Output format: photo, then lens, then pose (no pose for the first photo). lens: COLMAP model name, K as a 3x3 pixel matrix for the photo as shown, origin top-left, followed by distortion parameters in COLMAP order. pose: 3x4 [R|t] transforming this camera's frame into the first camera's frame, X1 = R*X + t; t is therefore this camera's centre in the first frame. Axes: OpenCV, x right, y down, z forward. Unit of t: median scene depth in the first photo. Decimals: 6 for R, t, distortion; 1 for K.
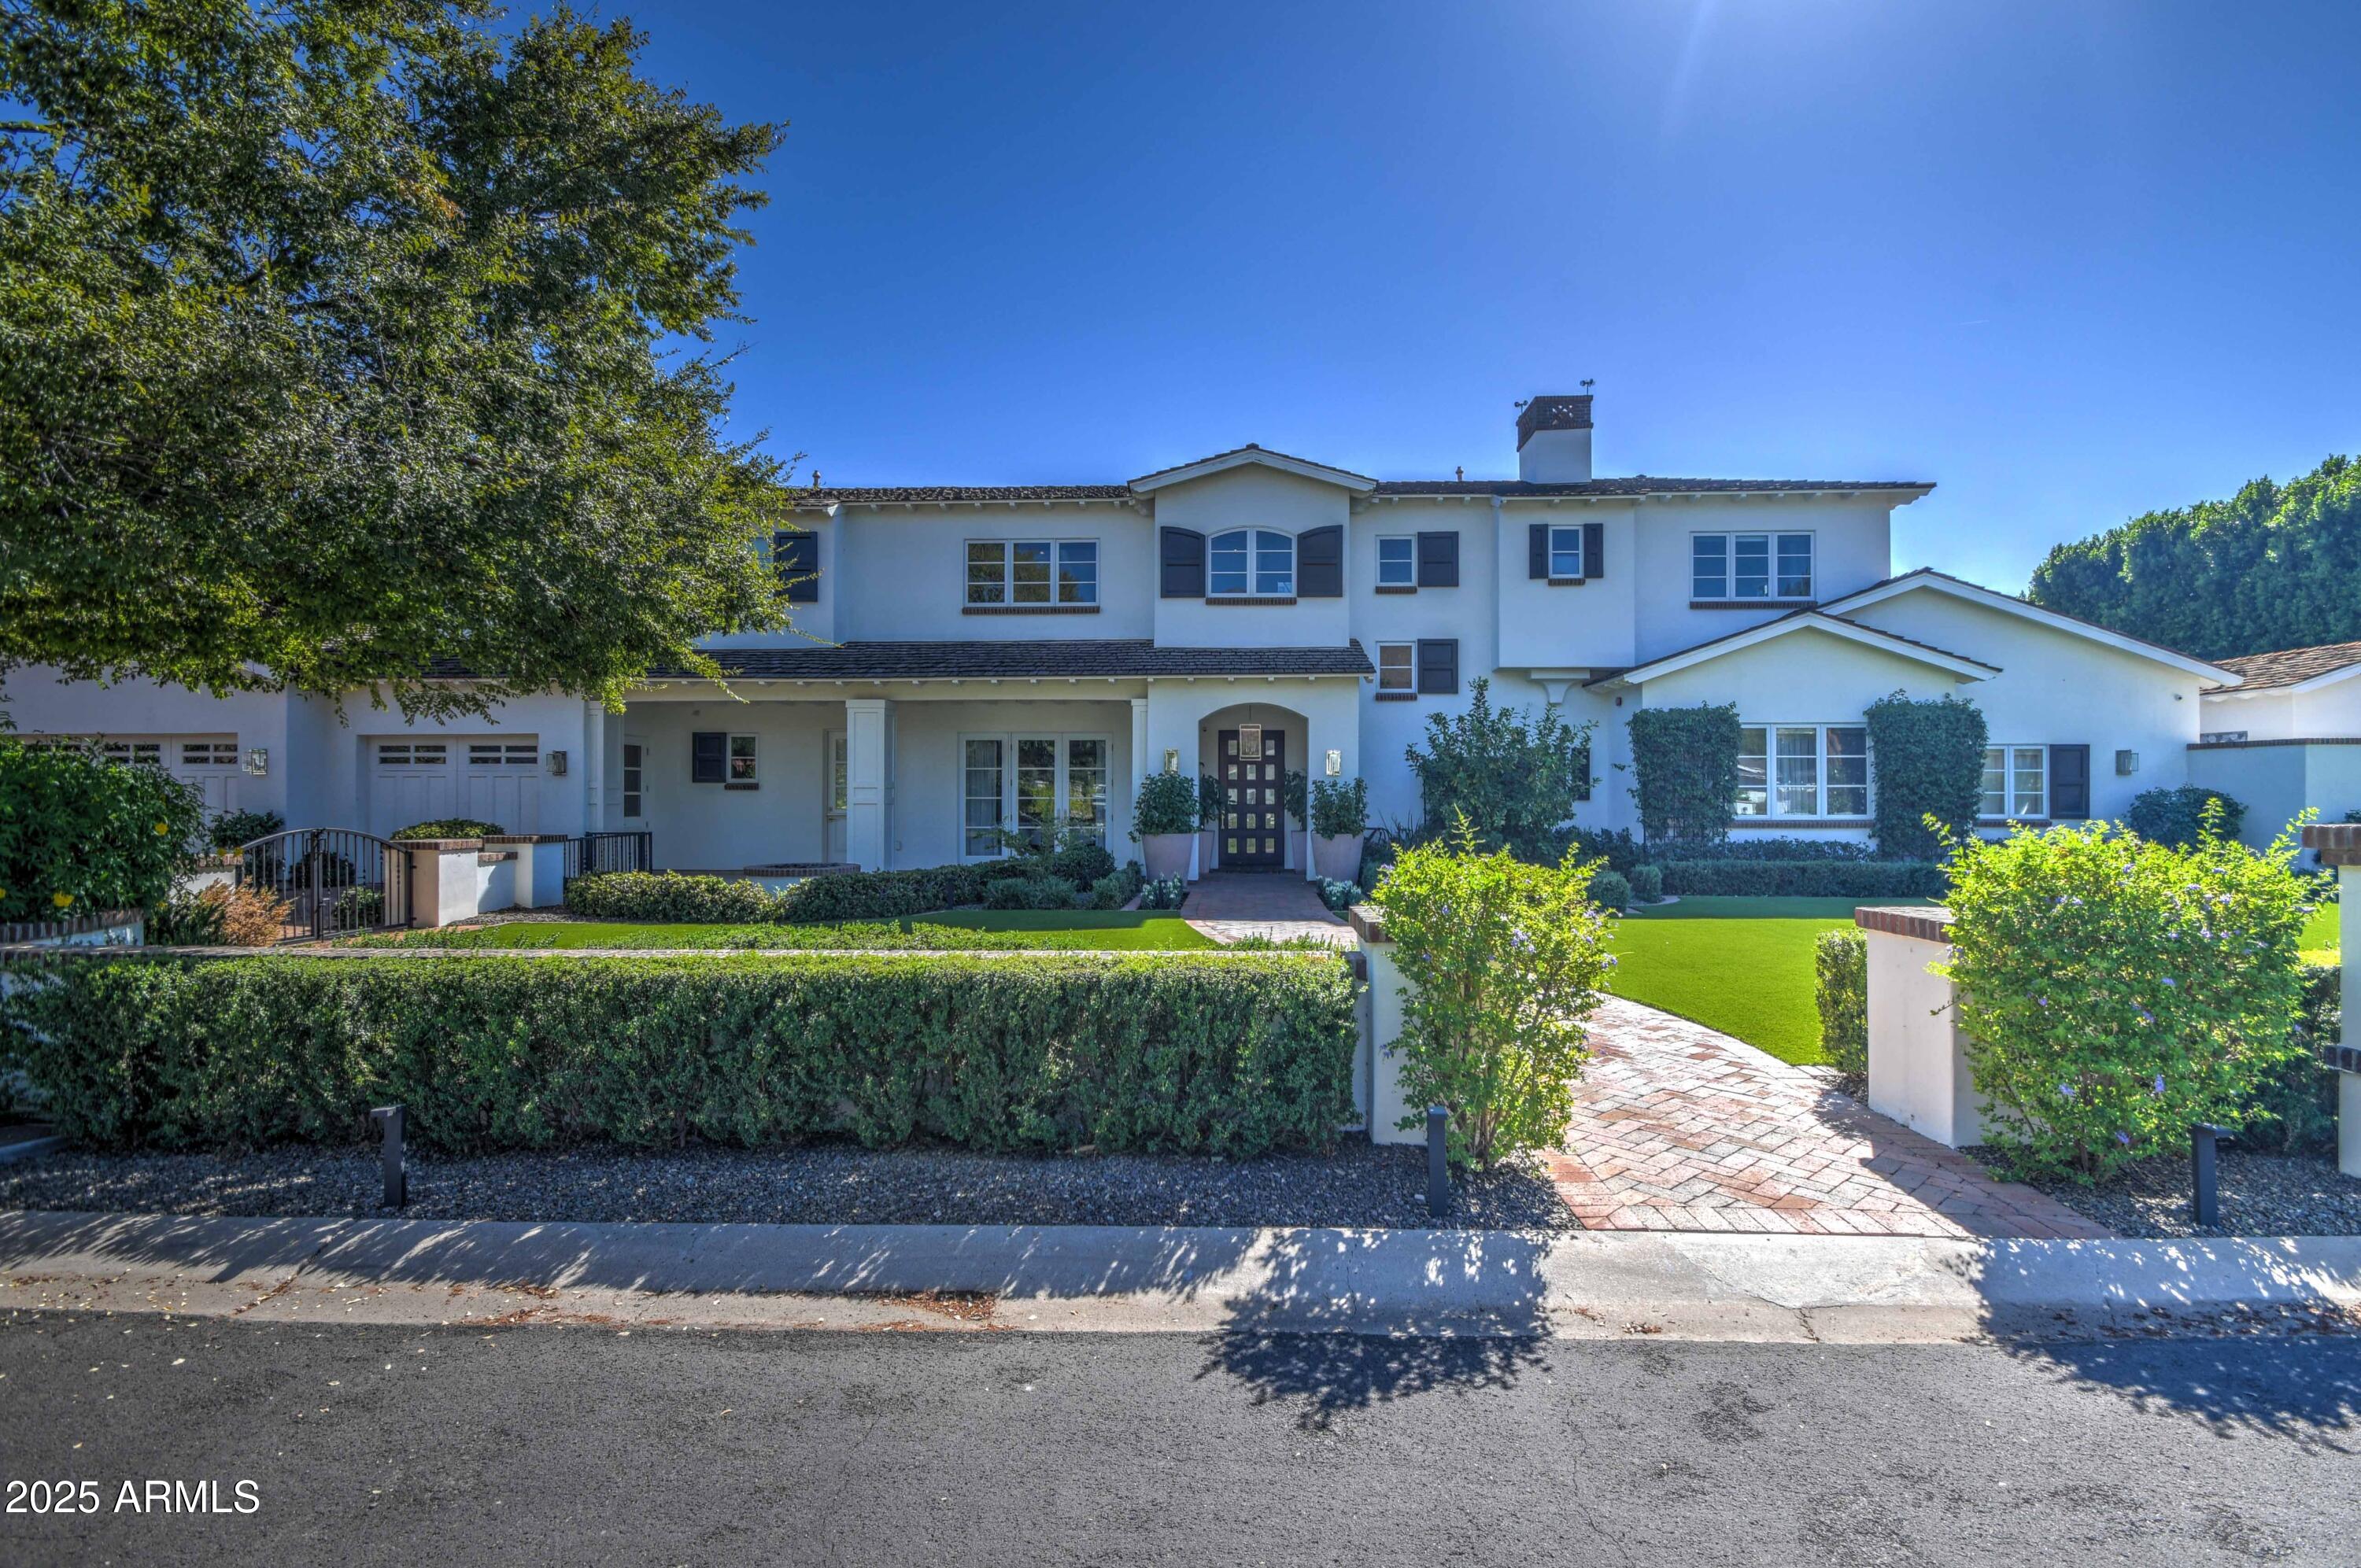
lens RADIAL K [[1046.1, 0, 1188.1], [0, 1046.1, 791.5], [0, 0, 1]] dist [0.005314, -0.017339]
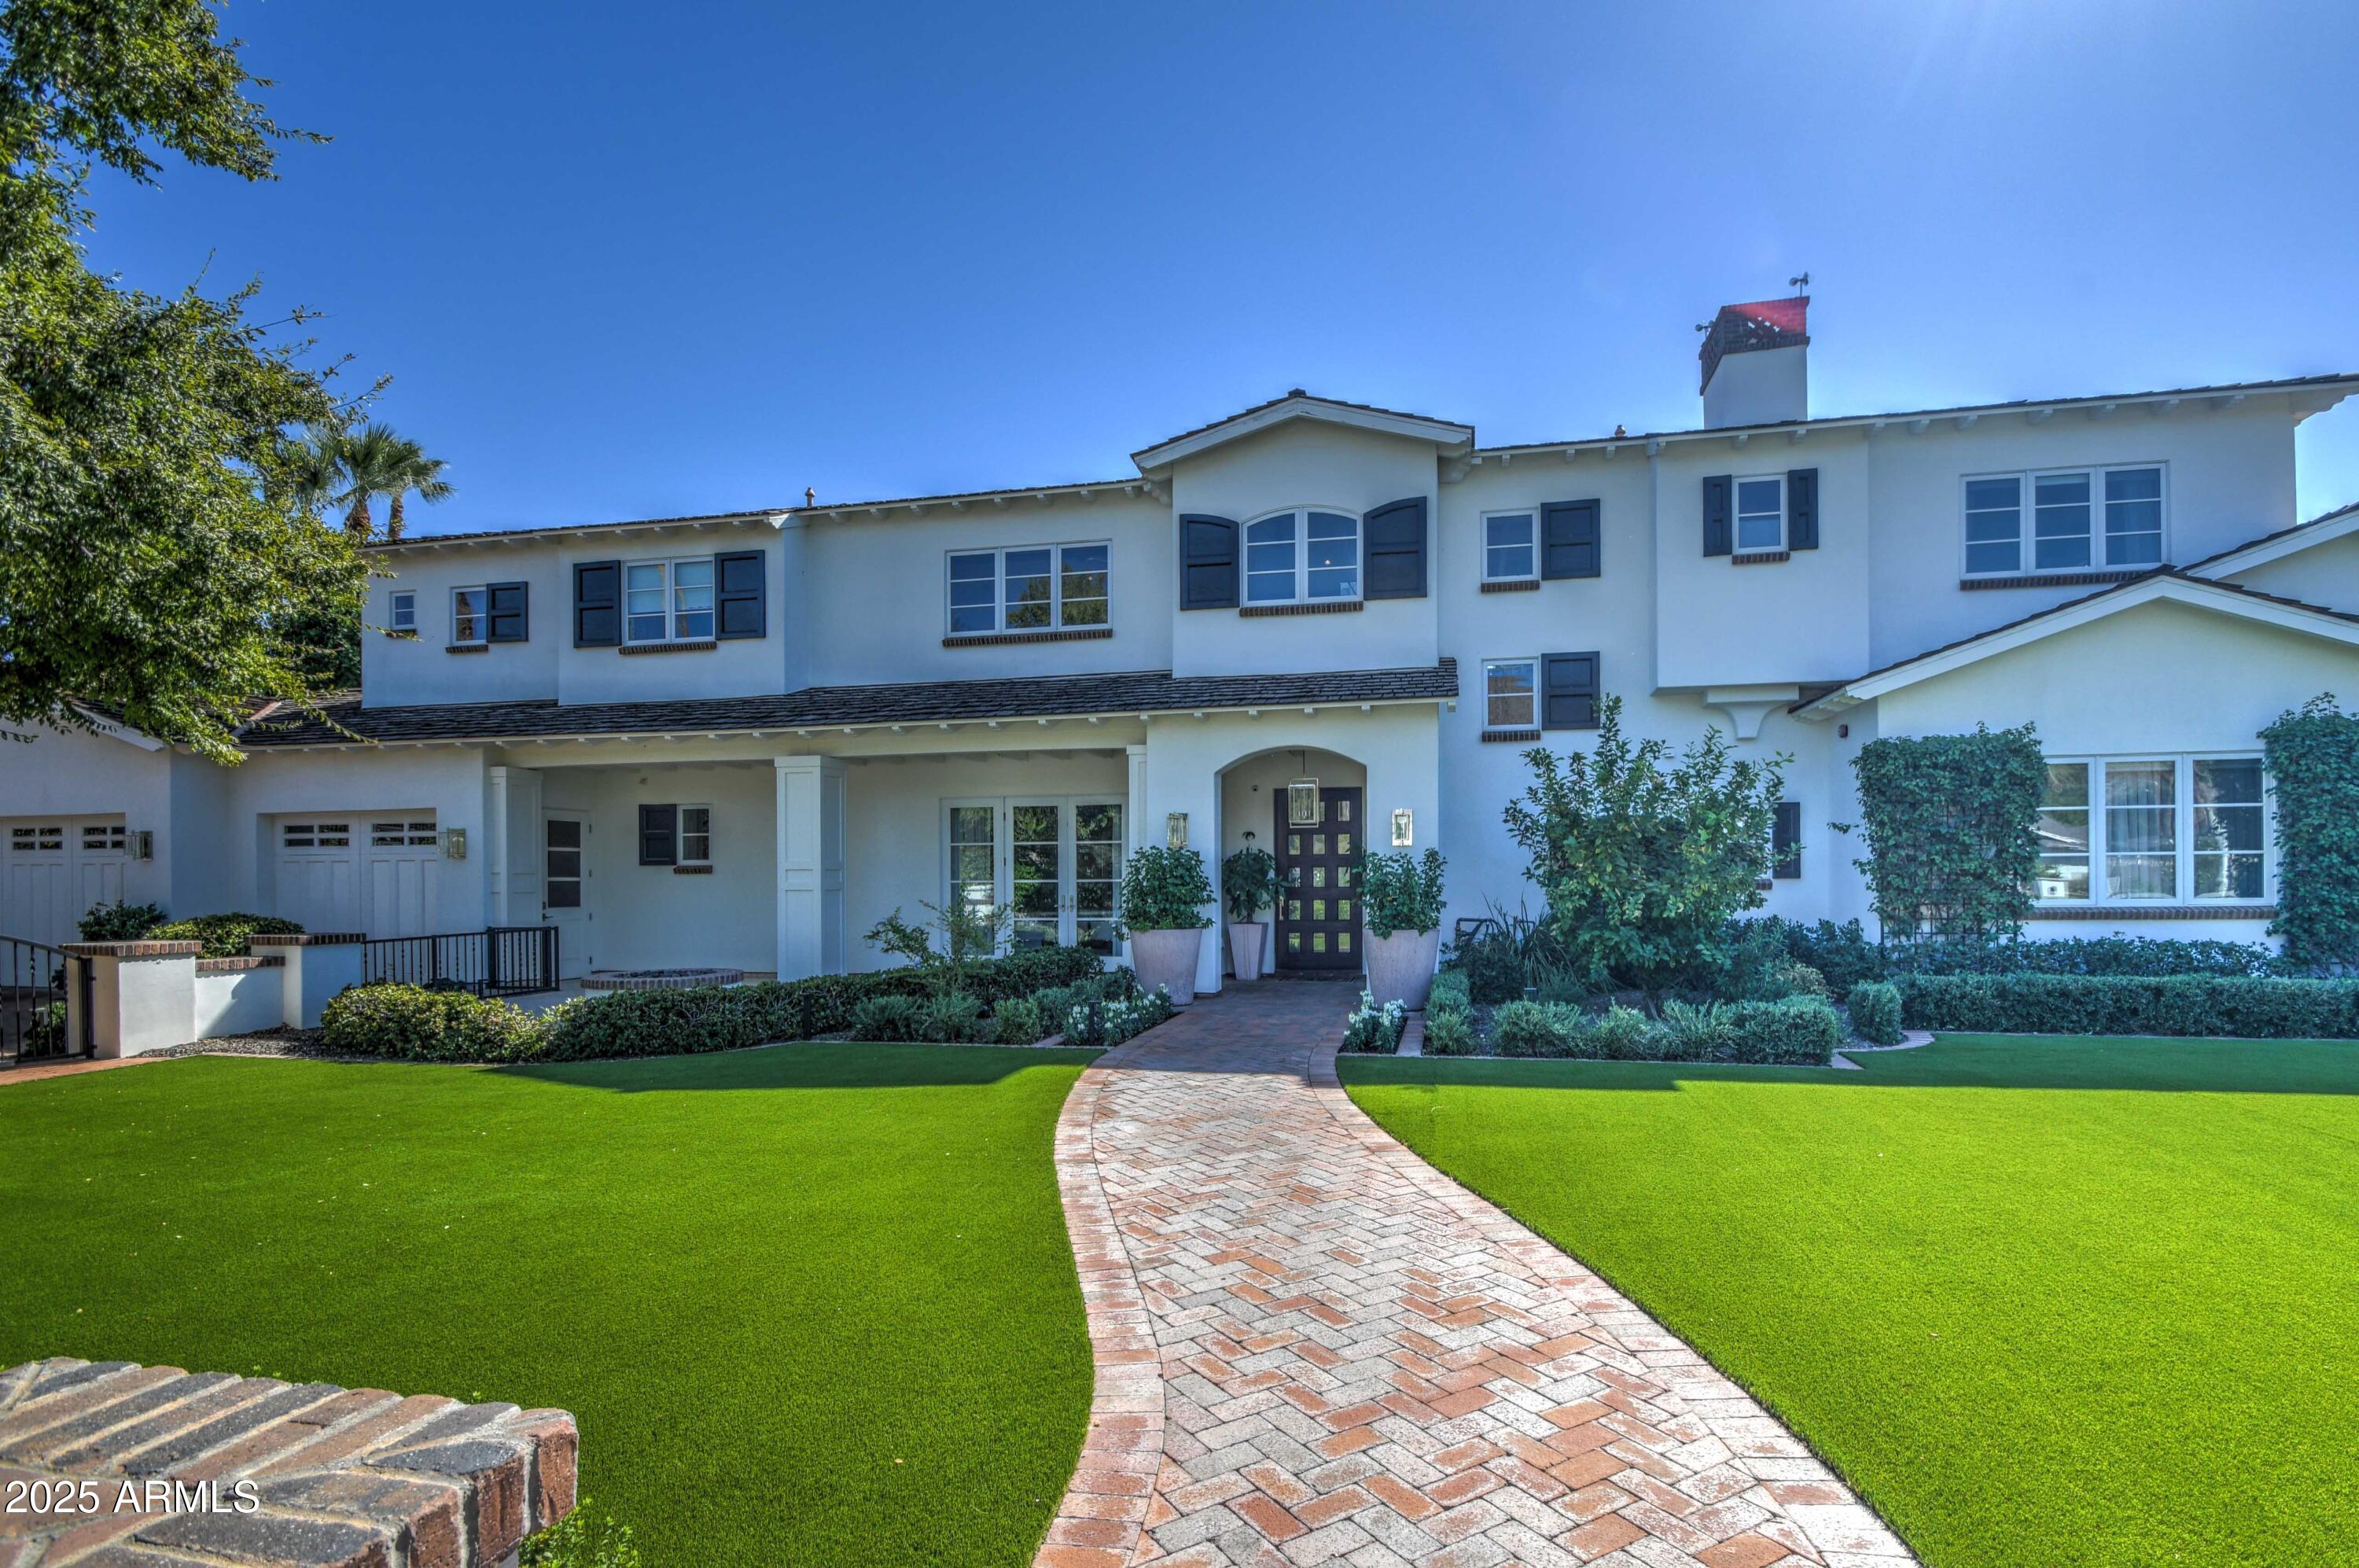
lens RADIAL K [[1105.4, 0, 1215.7], [0, 1105.4, 882.7], [0, 0, 1]] dist [0.021681, -0.023743]
pose [[0.987328, -0.007076, -0.158534, 0.124387], [0.008313, 0.999940, 0.007142, 0.002839], [0.158474, -0.008369, 0.987328, 0.228888]]
